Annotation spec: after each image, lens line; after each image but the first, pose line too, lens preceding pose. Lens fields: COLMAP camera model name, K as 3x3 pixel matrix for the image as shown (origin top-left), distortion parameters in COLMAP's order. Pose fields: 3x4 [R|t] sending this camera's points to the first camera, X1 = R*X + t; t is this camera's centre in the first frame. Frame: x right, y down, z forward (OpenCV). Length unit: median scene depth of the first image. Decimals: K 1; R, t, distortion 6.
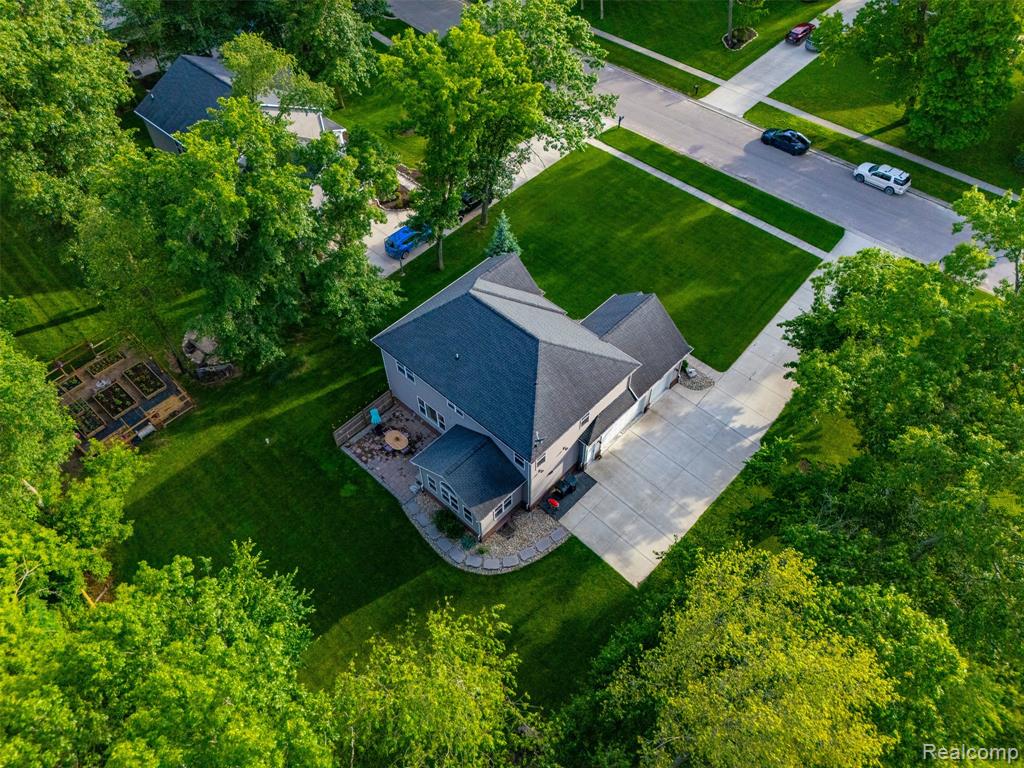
lens RADIAL K [[751.2, 0, 516.9], [0, 751.2, 380.7], [0, 0, 1]] dist [0.062529, -0.055021]
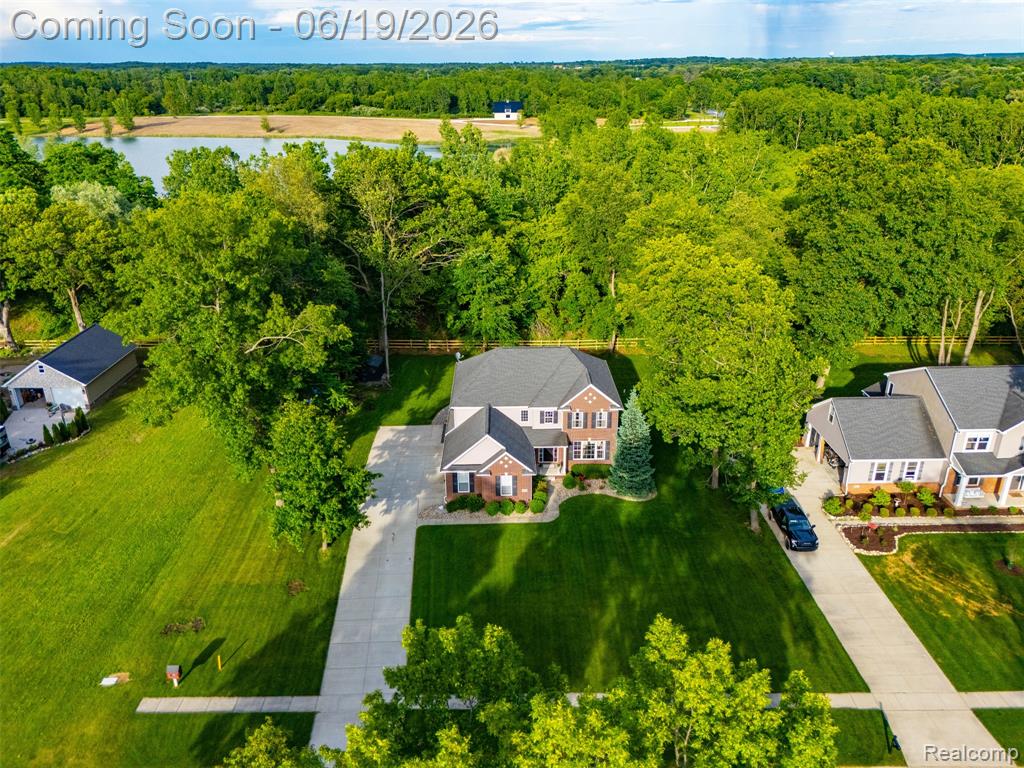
lens RADIAL K [[751.2, 0, 513.6], [0, 751.2, 388.8], [0, 0, 1]] dist [0.062529, -0.055021]
pose [[-0.716665, 0.288210, -0.635079, 0.640421], [-0.526488, 0.373629, 0.763683, -0.770492], [0.457385, 0.881667, -0.116028, 0.831714]]
